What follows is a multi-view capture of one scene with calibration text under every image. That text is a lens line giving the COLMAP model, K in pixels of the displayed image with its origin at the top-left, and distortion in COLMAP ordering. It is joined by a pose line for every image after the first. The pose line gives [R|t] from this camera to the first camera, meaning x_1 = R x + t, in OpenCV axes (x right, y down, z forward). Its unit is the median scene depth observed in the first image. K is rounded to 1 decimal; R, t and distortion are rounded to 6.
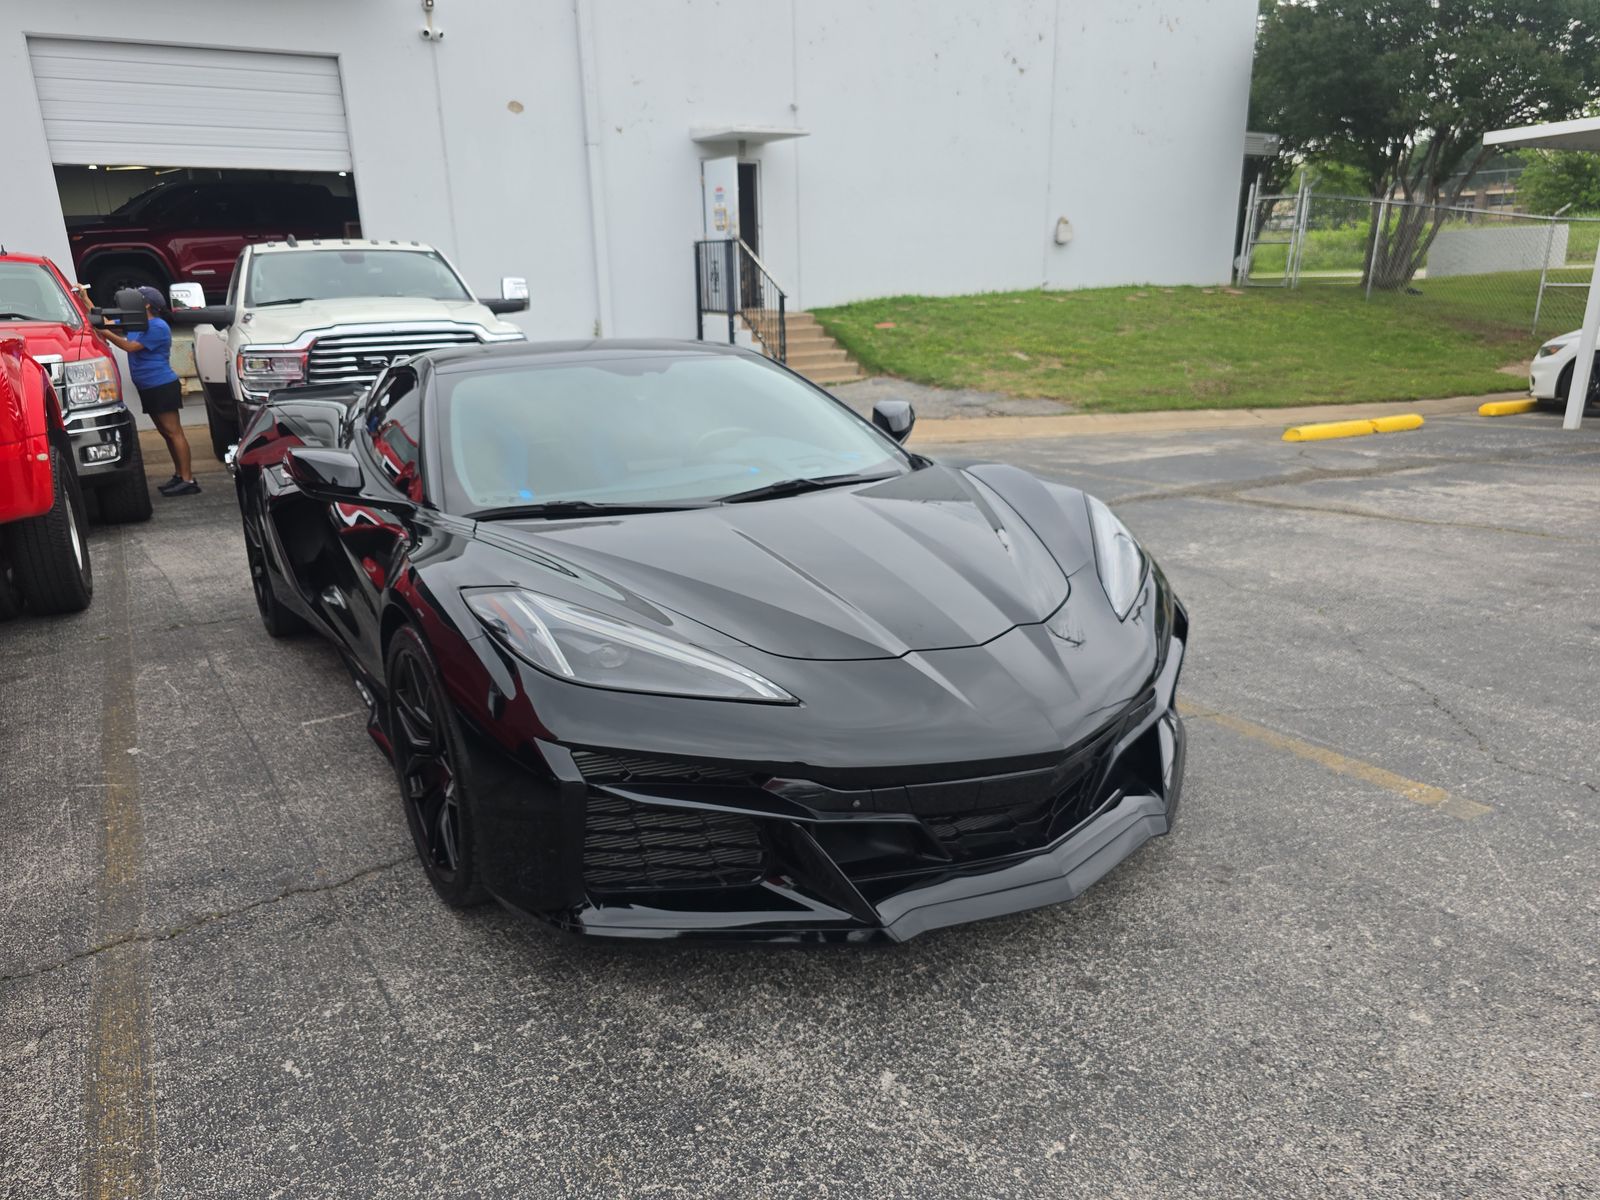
lens RADIAL K [[1070.3, 0, 797.7], [0, 1070.3, 605.8], [0, 0, 1]] dist [0.046103, -0.042575]
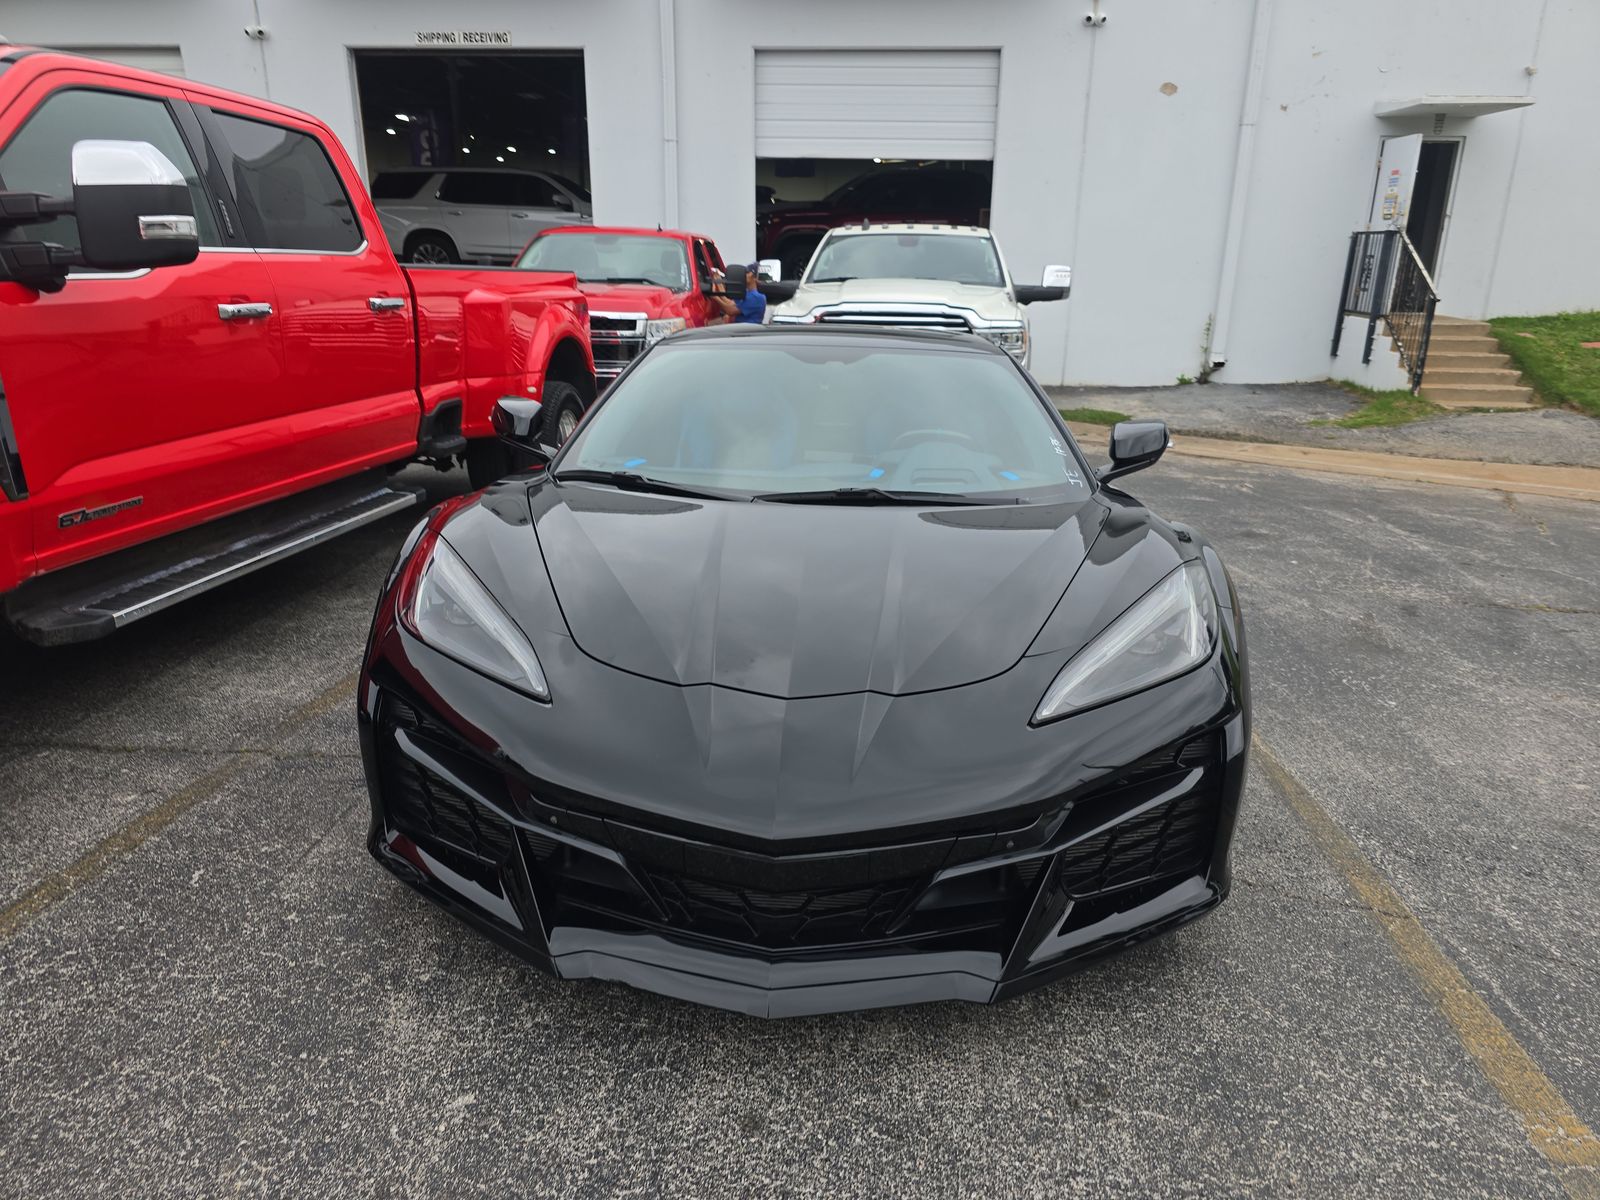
lens RADIAL K [[1070.3, 0, 797.7], [0, 1070.3, 605.8], [0, 0, 1]] dist [0.046103, -0.042575]
pose [[0.809203, 0.214663, -0.546910, 0.109121], [-0.209081, 0.975141, 0.073390, -0.017573], [0.549068, 0.054961, 0.833969, 0.049066]]
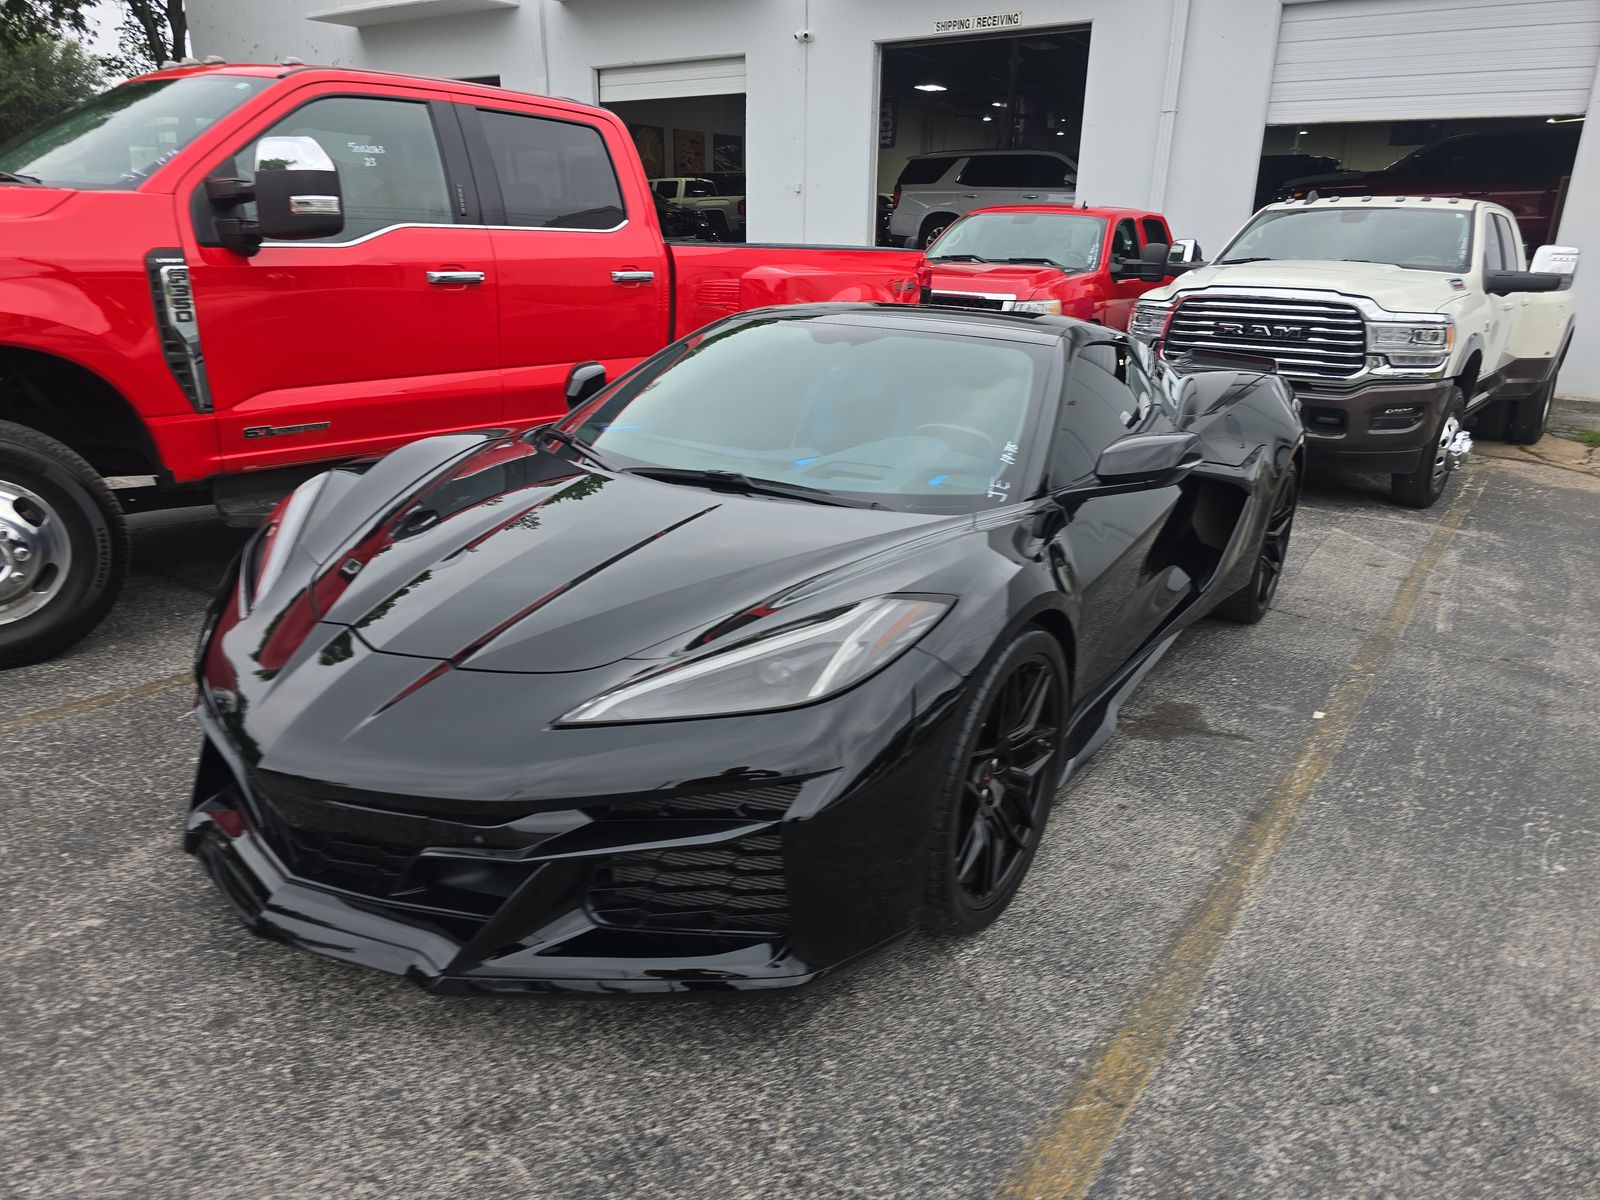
lens RADIAL K [[1063.9, 0, 794.2], [0, 1063.9, 598.7], [0, 0, 1]] dist [0.048629, -0.034581]
pose [[0.410076, 0.326215, -0.851717, 0.183463], [-0.300474, 0.930035, 0.211543, -0.051482], [0.861135, 0.169170, 0.479404, 0.149809]]
